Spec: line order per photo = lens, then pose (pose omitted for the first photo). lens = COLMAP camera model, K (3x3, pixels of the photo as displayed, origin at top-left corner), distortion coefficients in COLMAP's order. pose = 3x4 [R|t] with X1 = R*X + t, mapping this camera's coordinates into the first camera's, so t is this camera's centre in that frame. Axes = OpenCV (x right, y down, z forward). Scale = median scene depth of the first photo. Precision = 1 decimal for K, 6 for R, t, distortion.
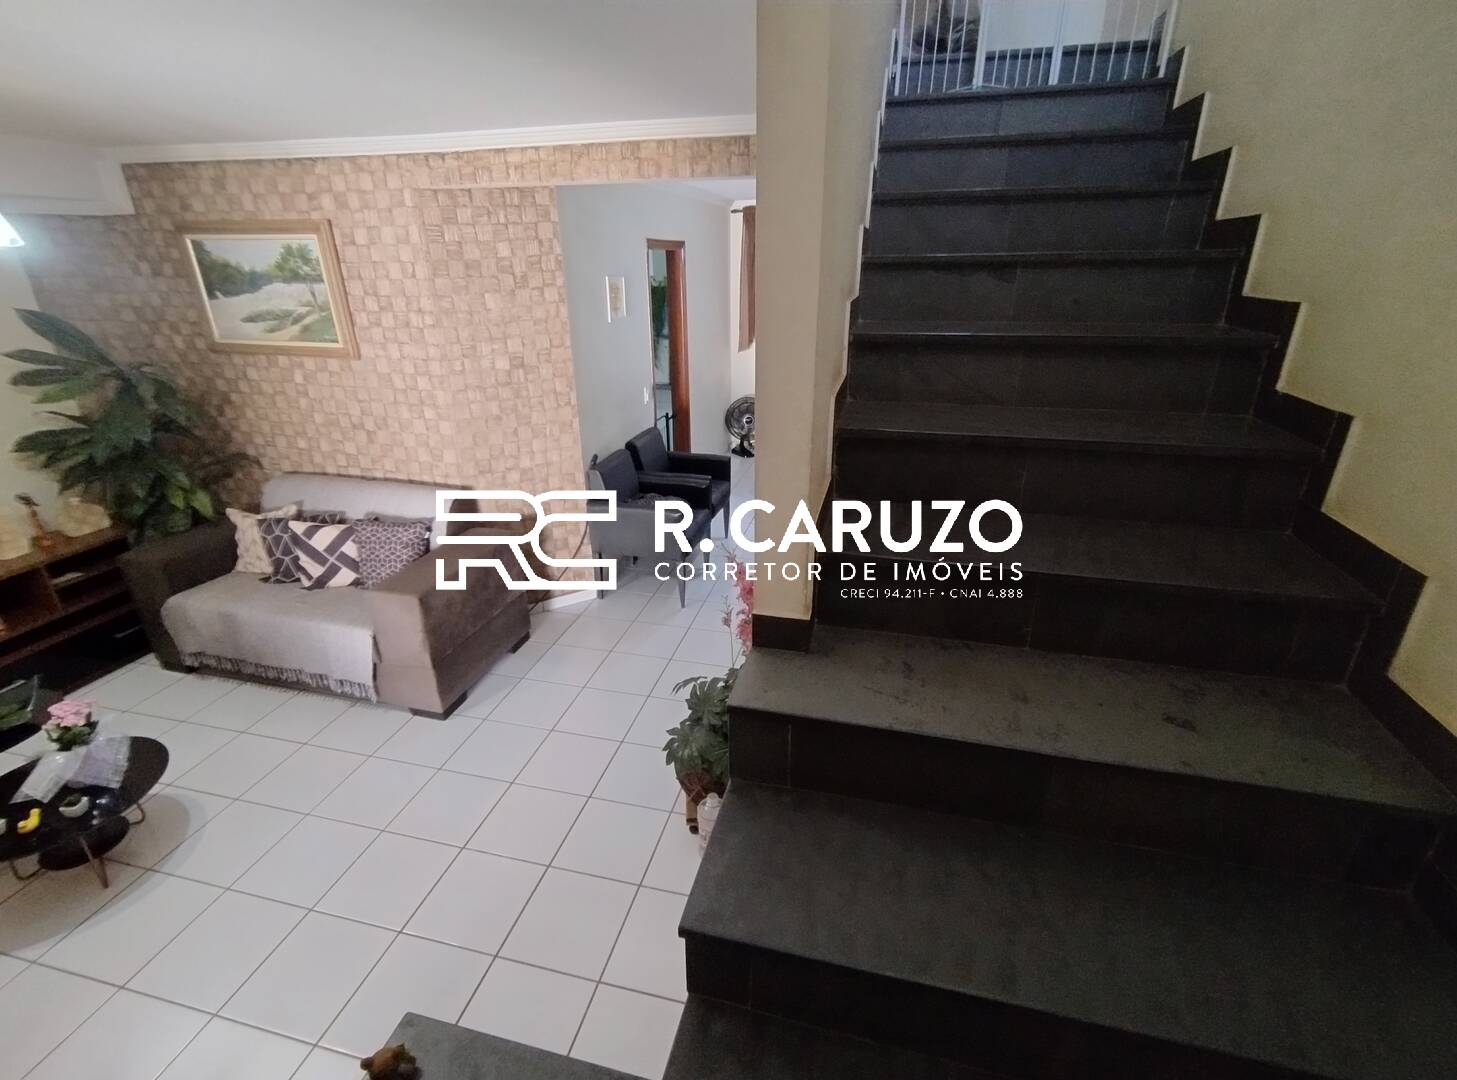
lens RADIAL K [[668.4, 0, 728.5], [0, 668.4, 540.0], [0, 0, 1]] dist [0.000156, 0.001347]
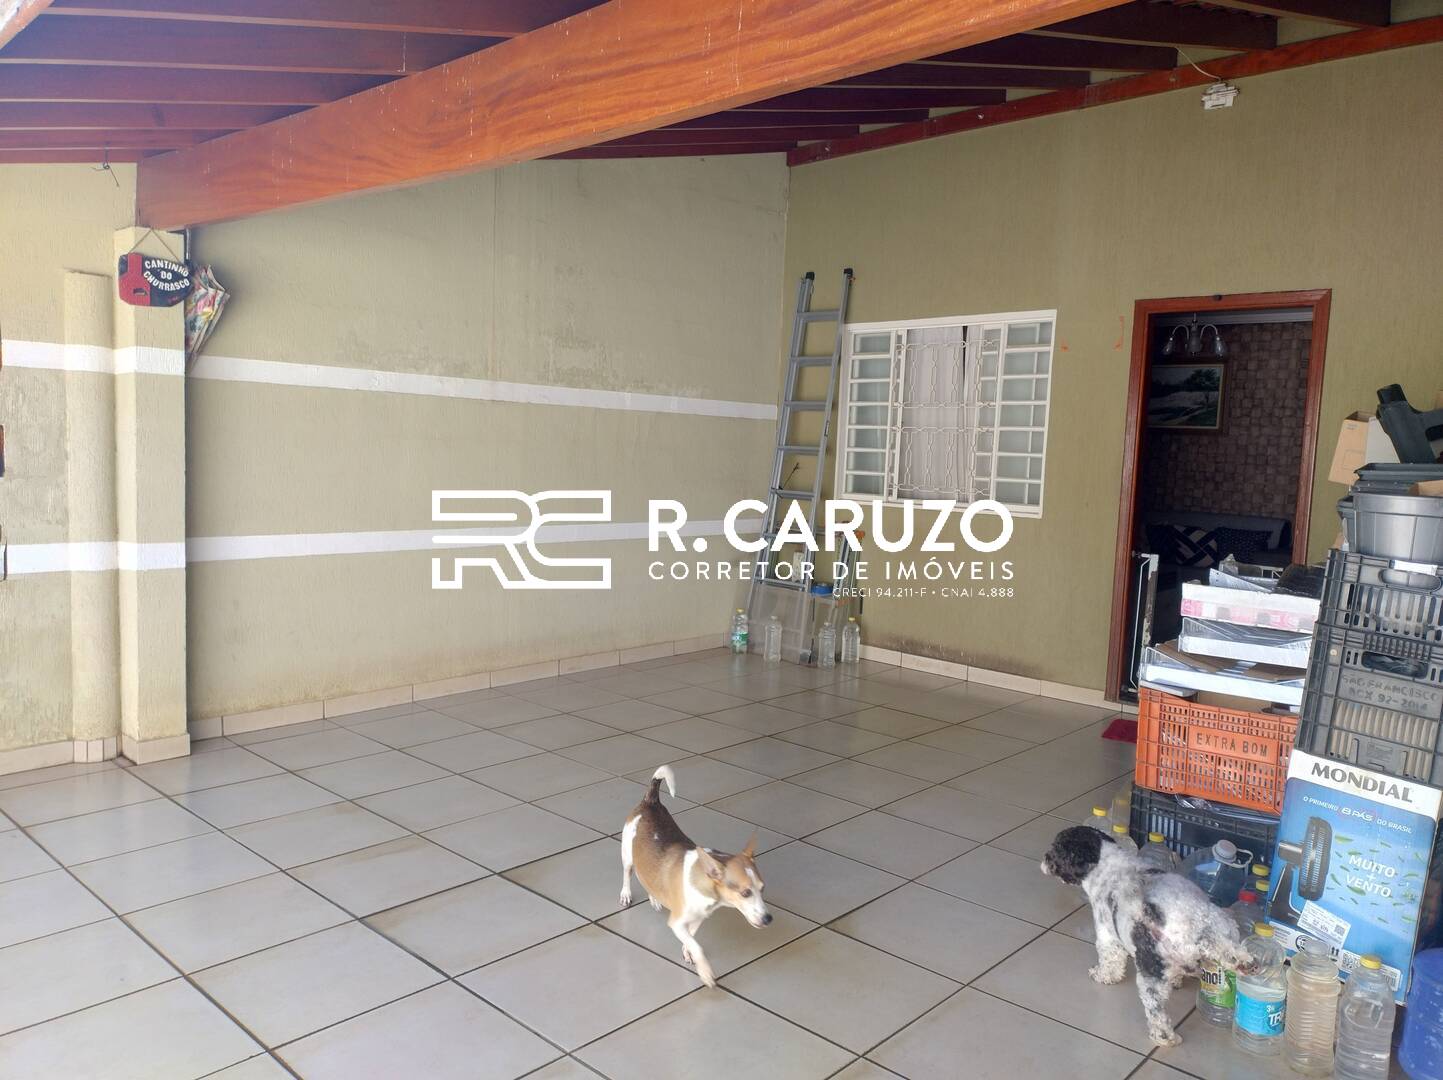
lens RADIAL K [[1070.9, 0, 712.5], [0, 1070.9, 545.6], [0, 0, 1]] dist [0.004046, -0.004831]
pose [[0.871664, 0.084046, -0.482843, -0.371799], [-0.226092, 0.943050, -0.244007, 0.894260], [0.434837, 0.321859, 0.841025, -1.631762]]
